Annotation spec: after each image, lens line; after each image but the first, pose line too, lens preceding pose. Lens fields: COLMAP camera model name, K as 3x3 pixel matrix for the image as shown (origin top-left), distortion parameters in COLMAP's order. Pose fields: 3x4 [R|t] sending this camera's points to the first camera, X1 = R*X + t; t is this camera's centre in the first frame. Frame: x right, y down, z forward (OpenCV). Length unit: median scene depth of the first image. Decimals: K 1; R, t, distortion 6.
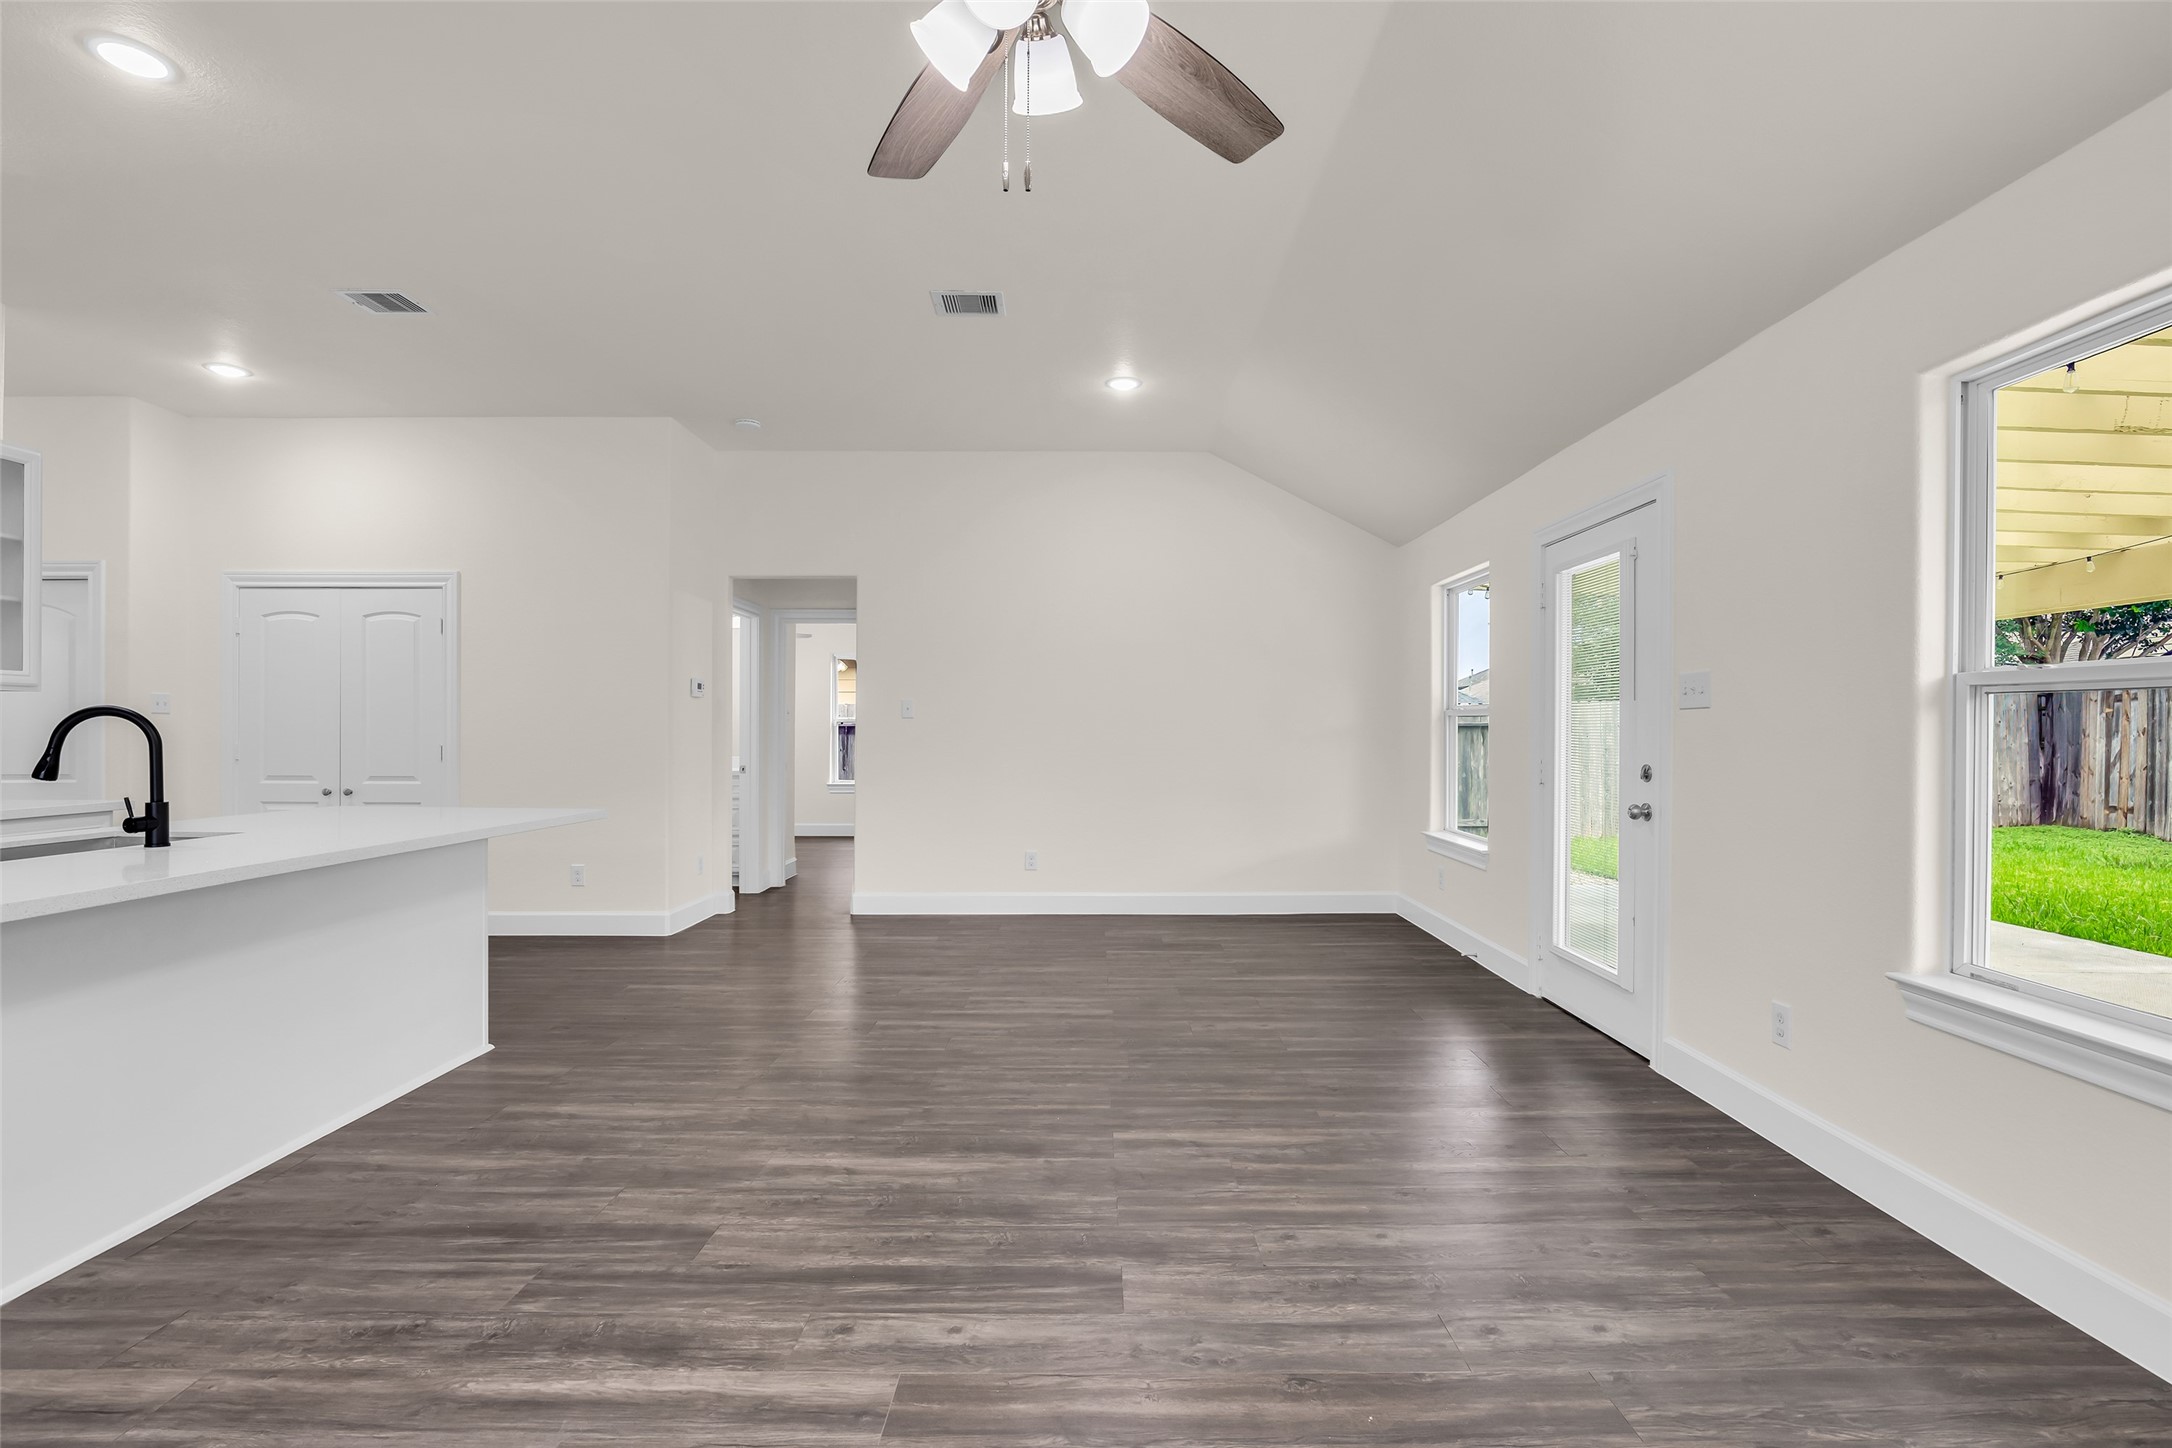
lens RADIAL K [[1004.1, 0, 1096.3], [0, 1004.1, 736.3], [0, 0, 1]] dist [-0.014593, 0.001731]
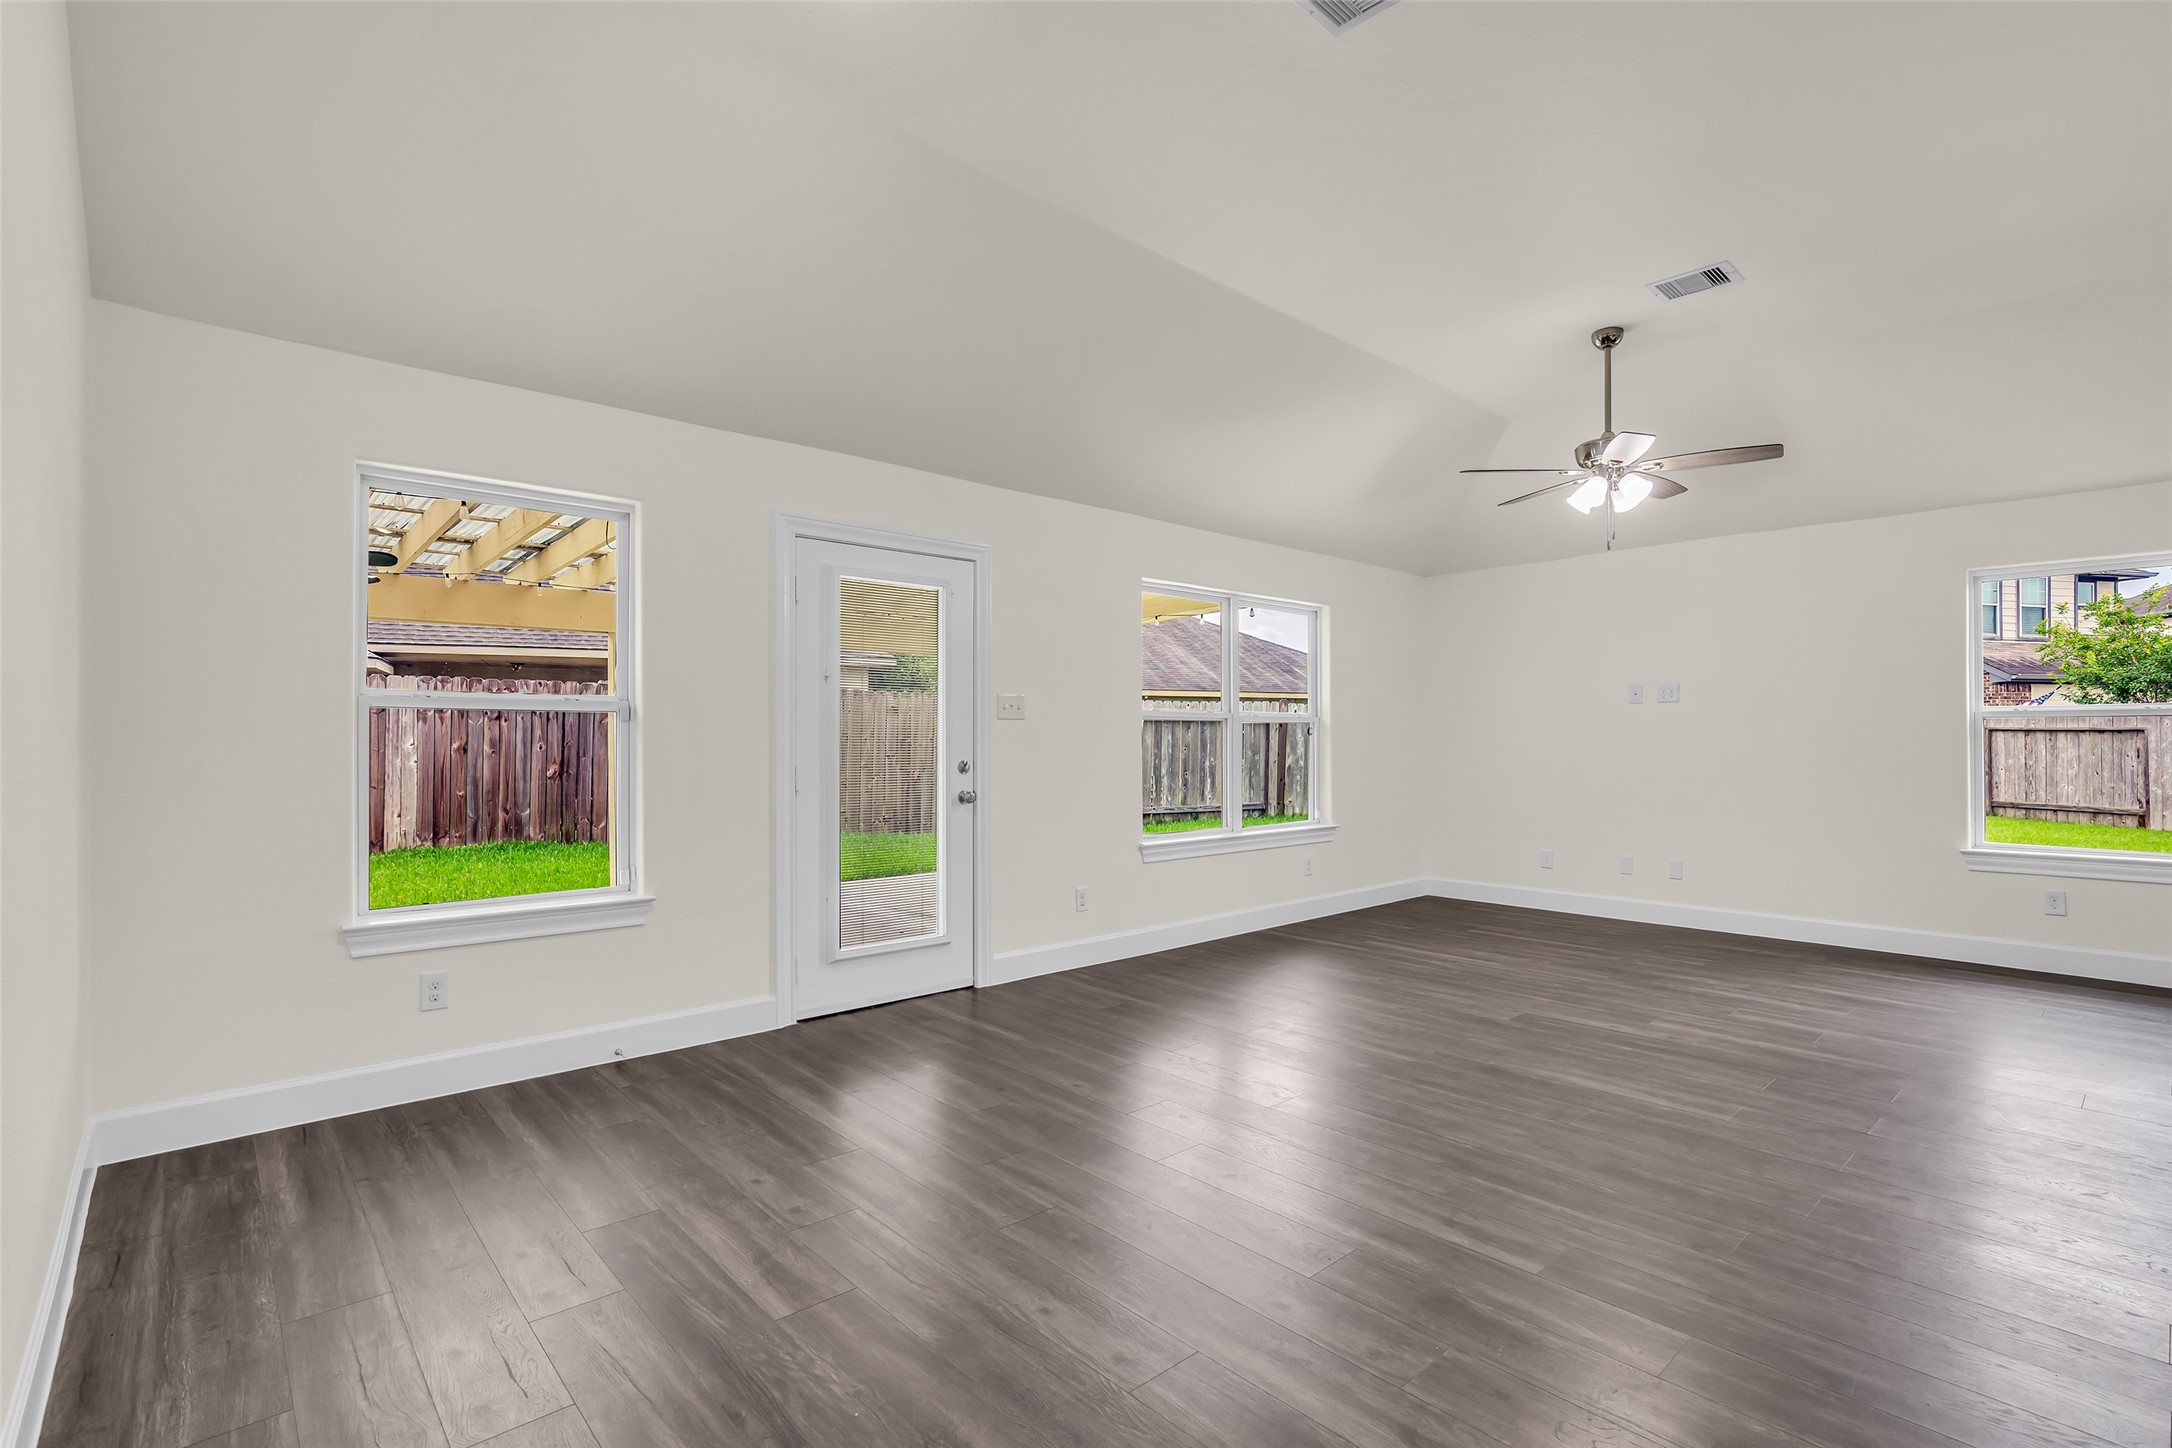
lens RADIAL K [[1004.1, 0, 1082.3], [0, 1004.1, 734.1], [0, 0, 1]] dist [-0.014593, 0.001731]
pose [[-0.670407, 0.000545, 0.741993, -0.671699], [0.002154, 0.999997, 0.001211, -0.008721], [-0.741990, 0.002411, -0.670407, 2.288189]]
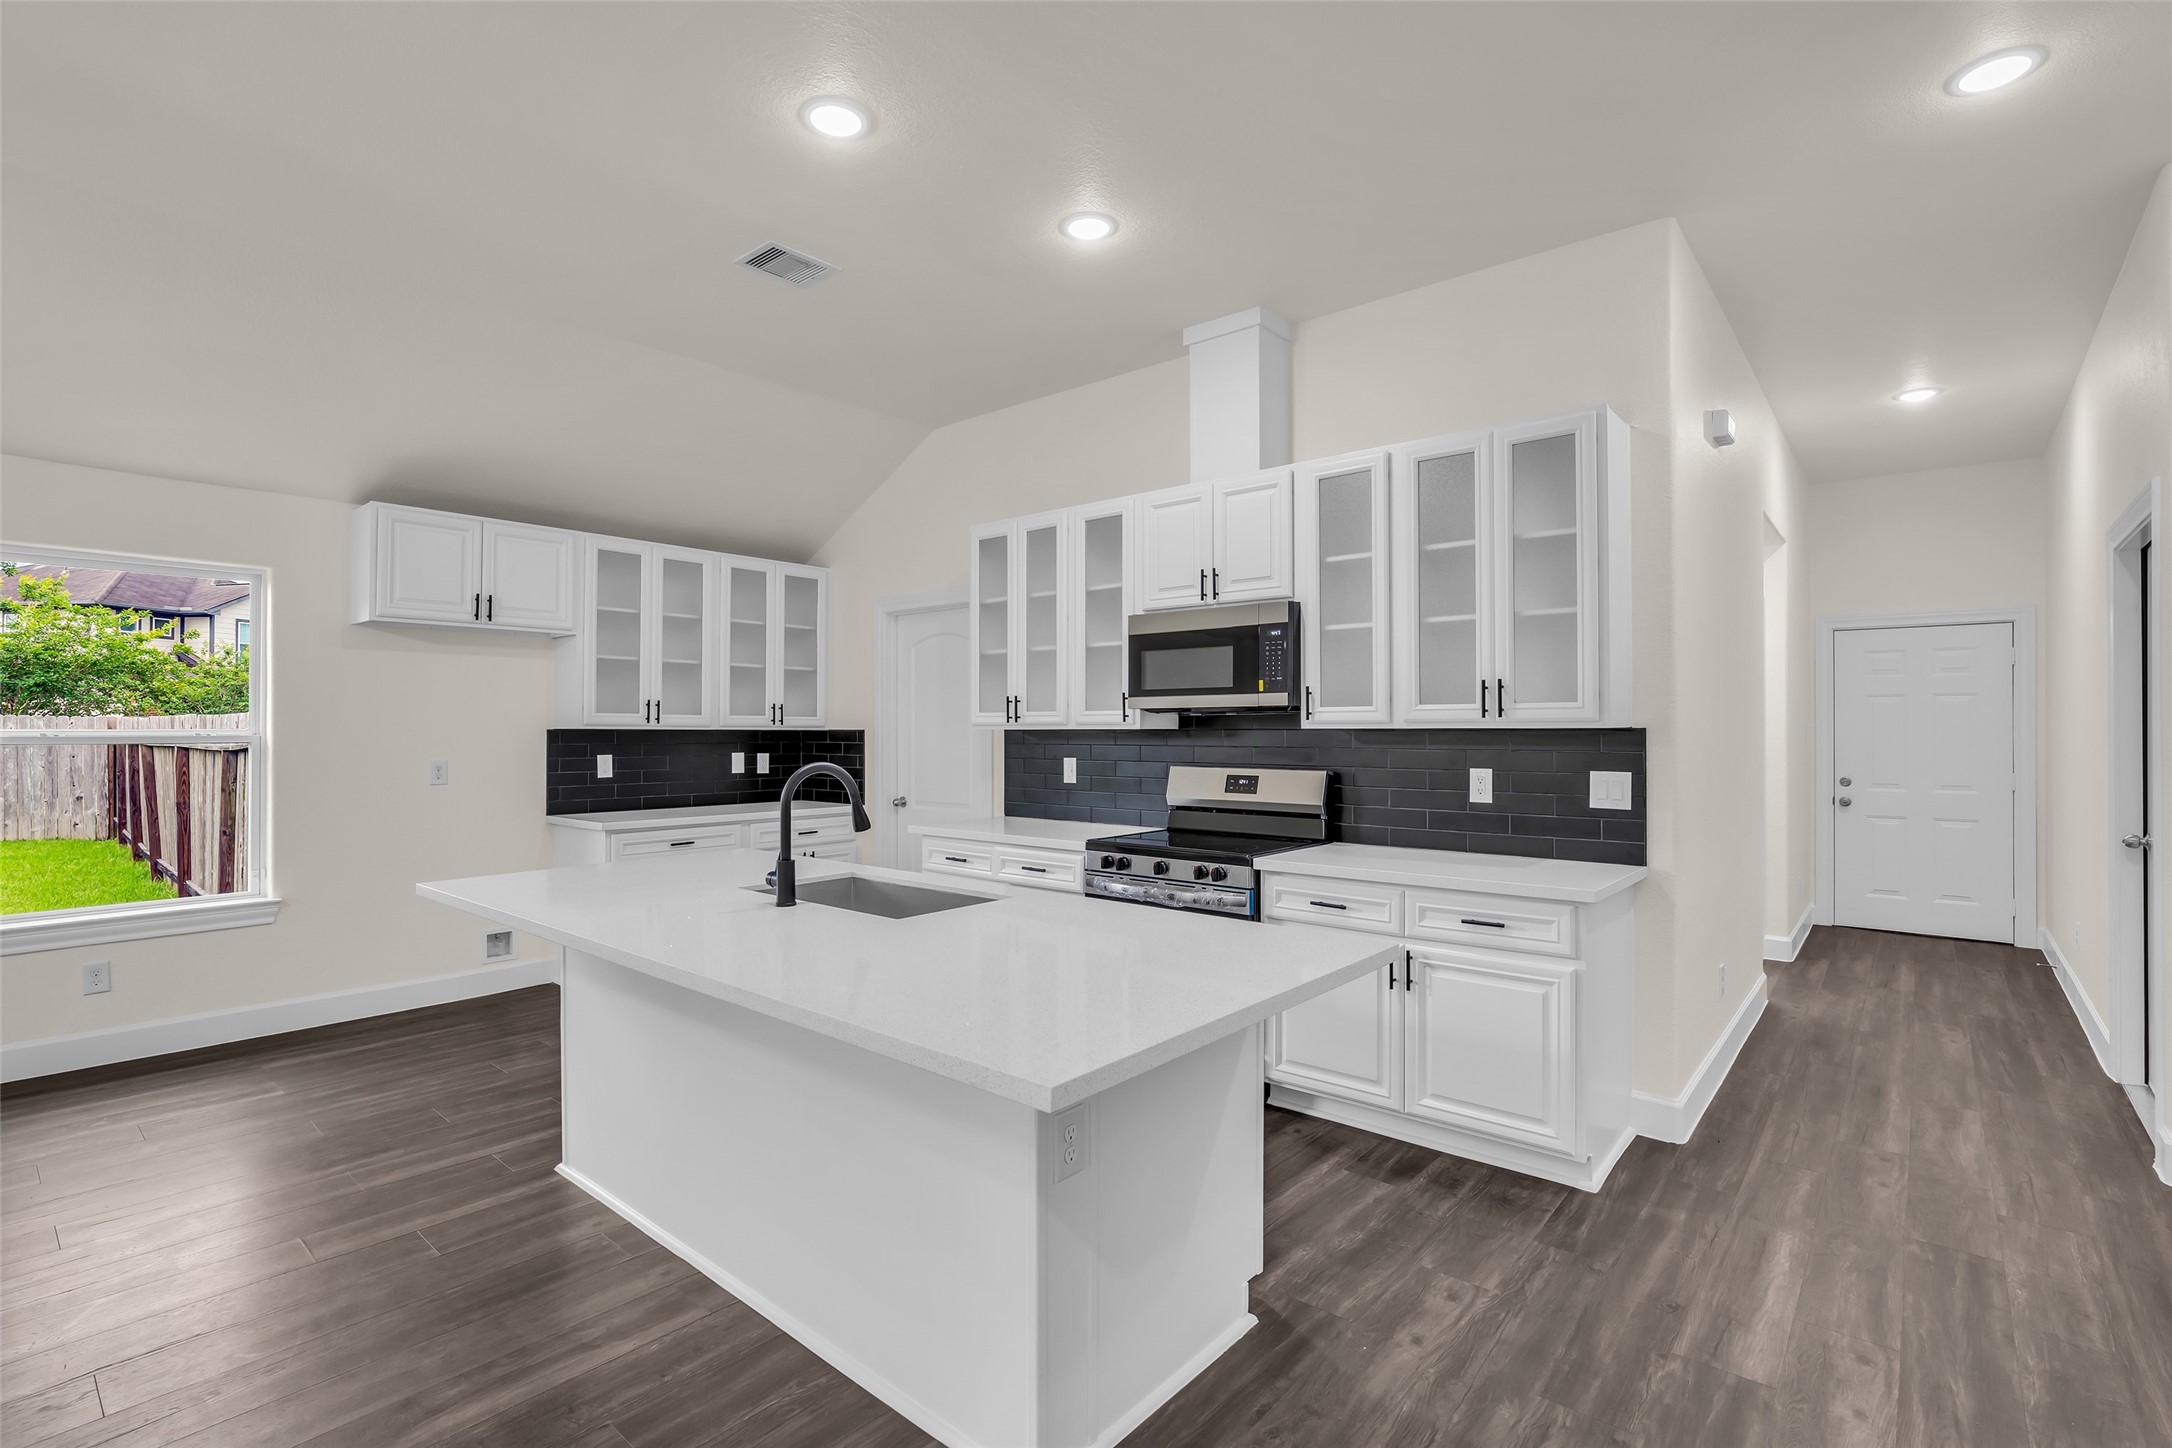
lens RADIAL K [[1004.1, 0, 1073.6], [0, 1004.1, 719.7], [0, 0, 1]] dist [-0.014593, 0.001731]
pose [[-0.654186, -0.010140, -0.756266, -0.354908], [-0.005109, 0.999947, -0.008987, -0.064041], [0.756317, -0.002015, -0.654203, 1.784702]]
